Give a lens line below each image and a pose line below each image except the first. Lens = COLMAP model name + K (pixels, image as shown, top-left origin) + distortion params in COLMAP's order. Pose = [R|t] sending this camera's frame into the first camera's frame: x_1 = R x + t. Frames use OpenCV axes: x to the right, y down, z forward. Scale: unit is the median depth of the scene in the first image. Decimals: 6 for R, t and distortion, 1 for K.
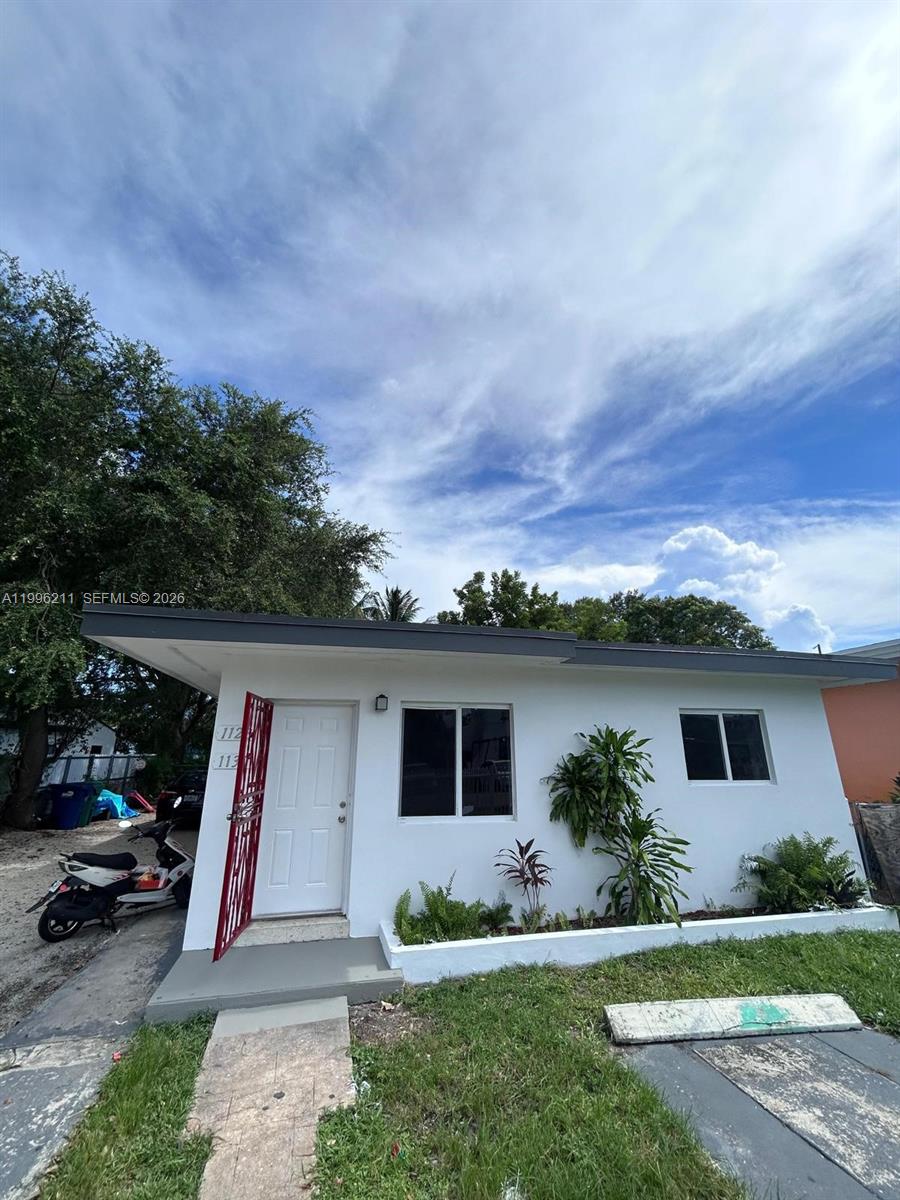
lens RADIAL K [[485.5, 0, 450.1], [0, 485.5, 597.3], [0, 0, 1]] dist [-0.000458, 0.001712]
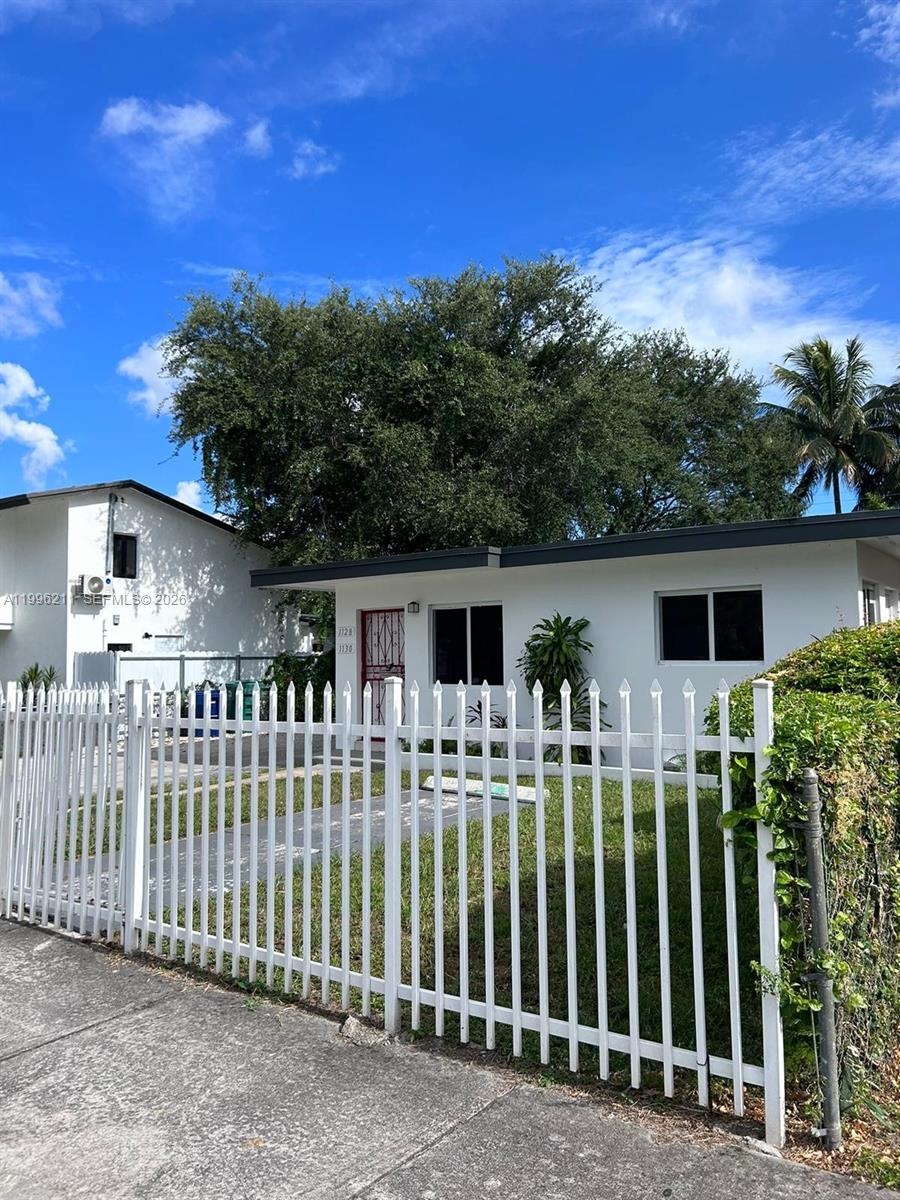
lens RADIAL K [[901.9, 0, 458.0], [0, 901.9, 591.7], [0, 0, 1]] dist [0.043249, -0.051795]
pose [[0.642312, -0.068460, -0.763379, 1.838238], [0.248024, 0.960977, 0.122508, -0.104076], [0.725203, -0.268025, 0.634227, -0.505848]]
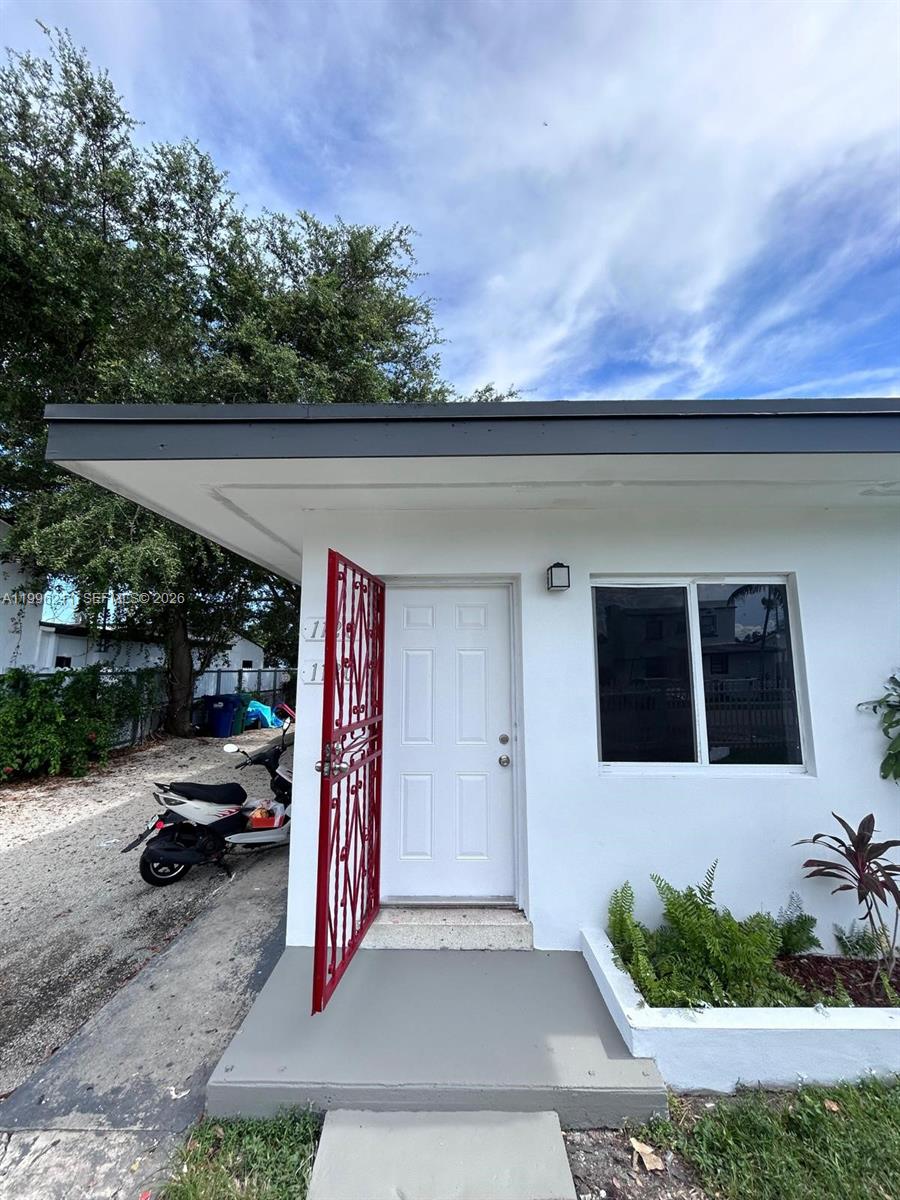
lens RADIAL K [[485.5, 0, 455.6], [0, 485.5, 595.0], [0, 0, 1]] dist [-0.000458, 0.001712]
pose [[0.971215, -0.037235, -0.235275, -0.120650], [0.074467, 0.985663, 0.151406, 0.136420], [0.226264, -0.164568, 0.960064, 0.393694]]
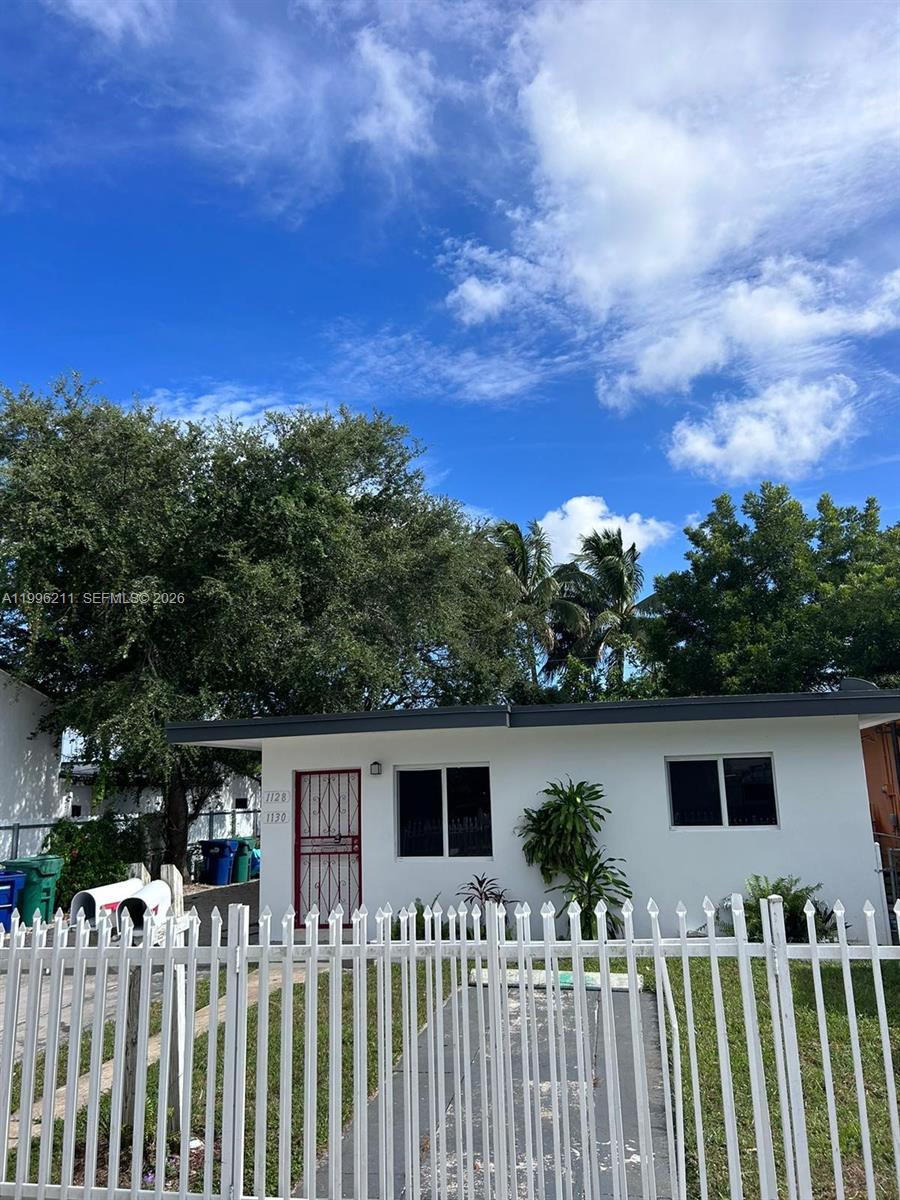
lens RADIAL K [[901.9, 0, 420.5], [0, 901.9, 600.1], [0, 0, 1]] dist [0.043249, -0.051795]
pose [[0.899785, -0.120068, -0.419488, 0.950341], [0.162806, 0.984349, 0.067468, -0.333033], [0.404822, -0.129002, 0.905250, -0.956945]]
